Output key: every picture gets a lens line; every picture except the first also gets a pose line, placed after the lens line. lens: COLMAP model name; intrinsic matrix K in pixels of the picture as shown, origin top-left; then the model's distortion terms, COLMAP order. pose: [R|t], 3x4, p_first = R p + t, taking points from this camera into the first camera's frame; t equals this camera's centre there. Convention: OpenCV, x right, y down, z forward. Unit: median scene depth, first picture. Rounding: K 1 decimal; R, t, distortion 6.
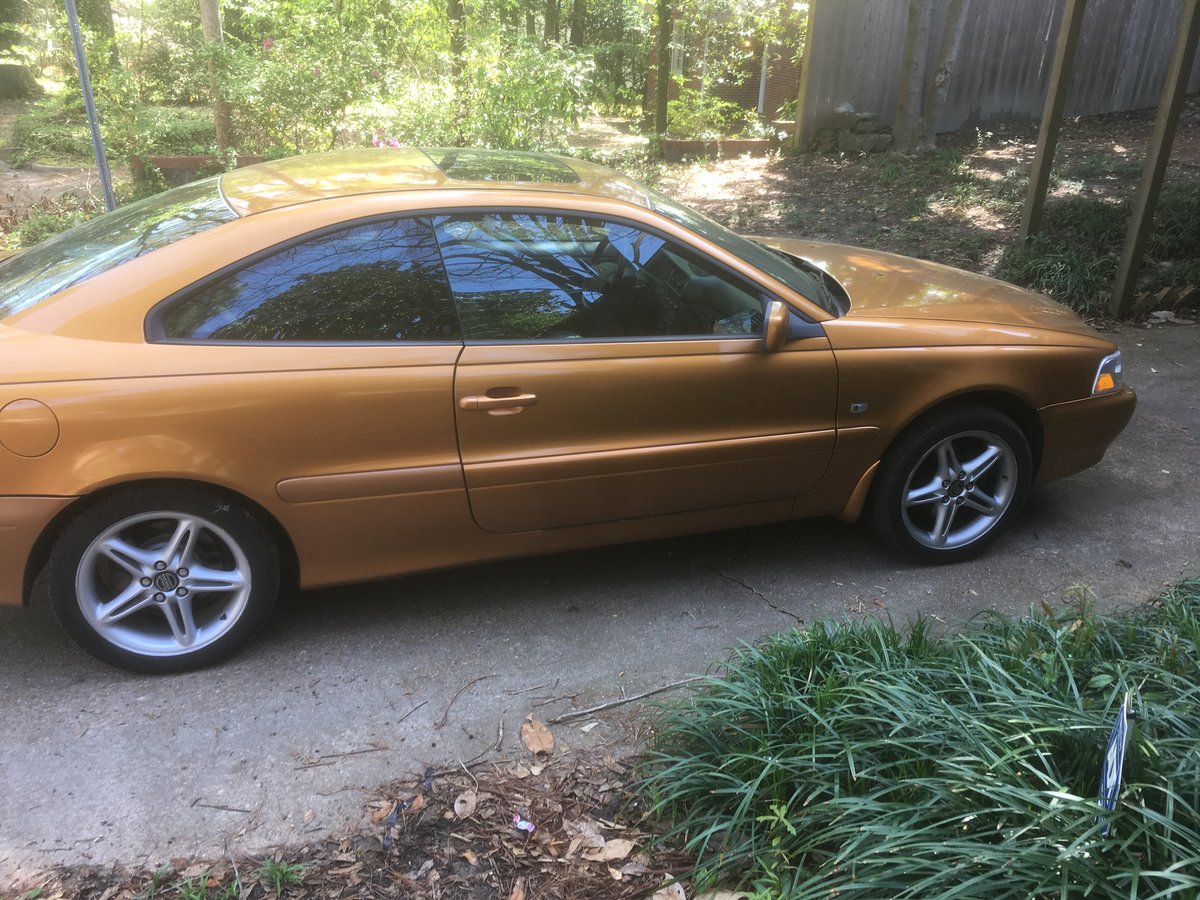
lens RADIAL K [[1019.2, 0, 598.0], [0, 1019.2, 444.6], [0, 0, 1]] dist [0.073411, -0.109336]
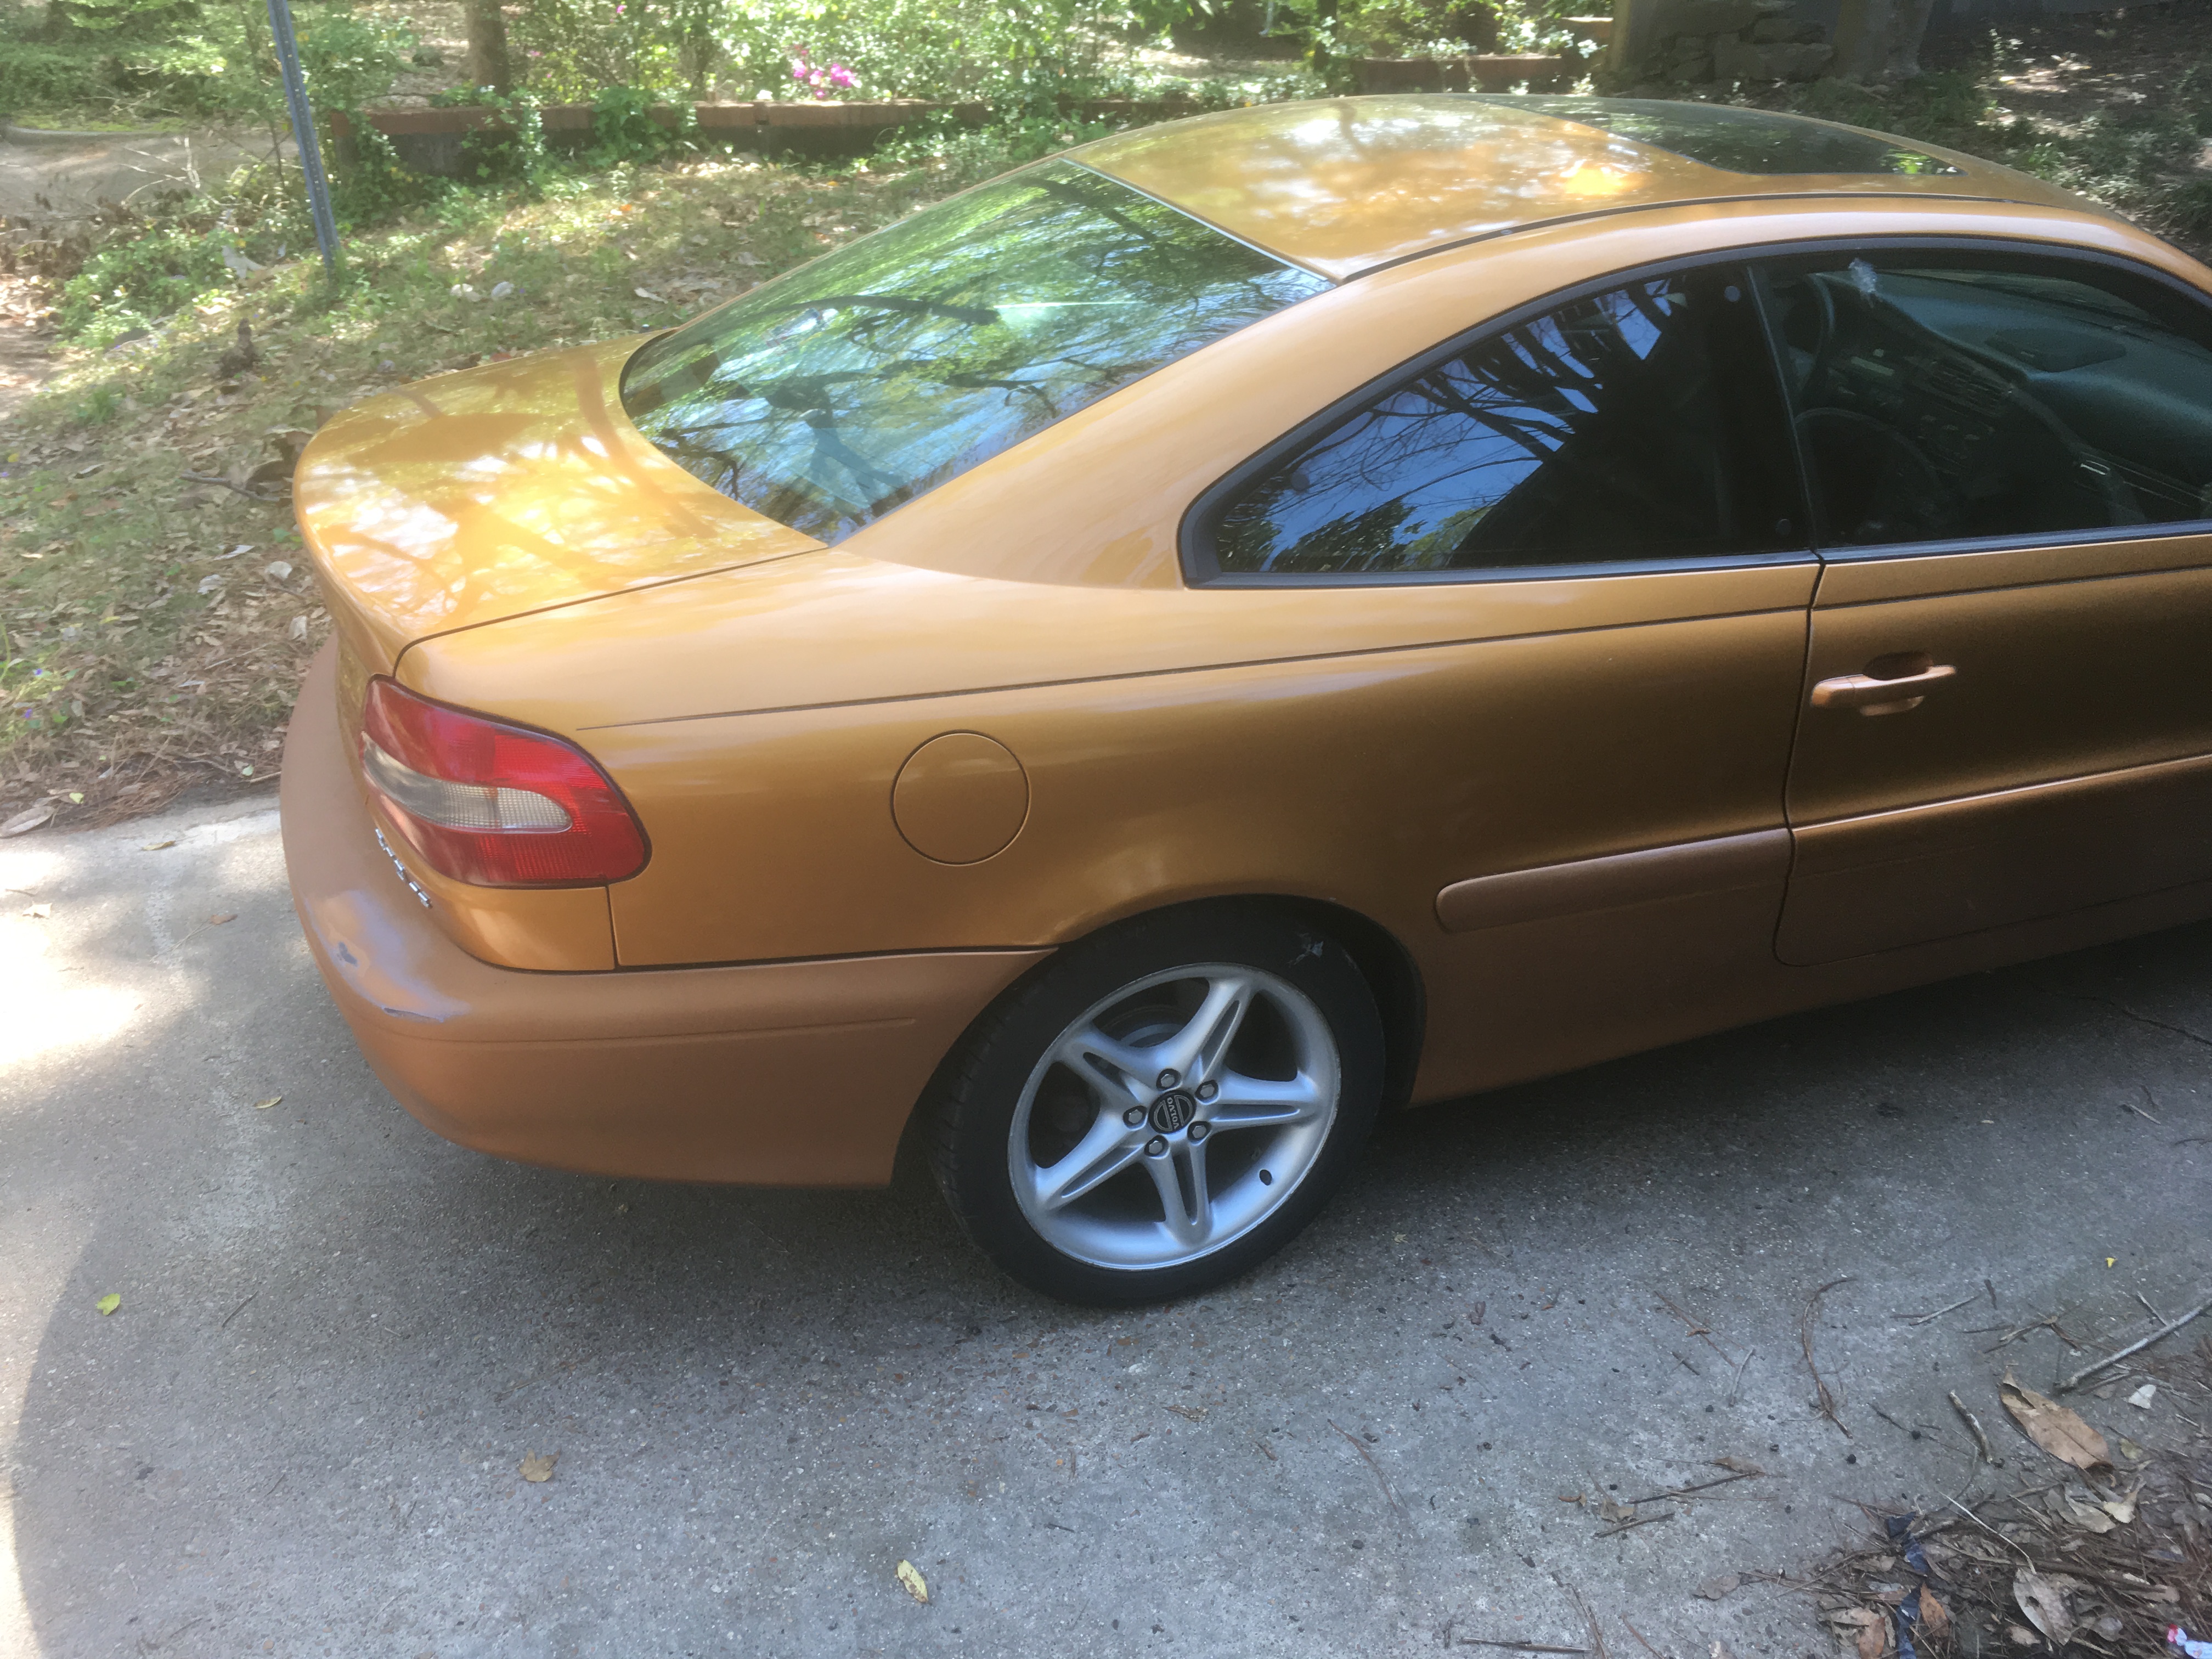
lens RADIAL K [[1878.7, 0, 1105.1], [0, 1878.7, 830.5], [0, 0, 1]] dist [0.073411, -0.109336]
pose [[0.997753, -0.035020, 0.057118, -0.489460], [0.029205, 0.994595, 0.099636, -0.072428], [-0.060299, -0.097744, 0.993383, 0.194053]]
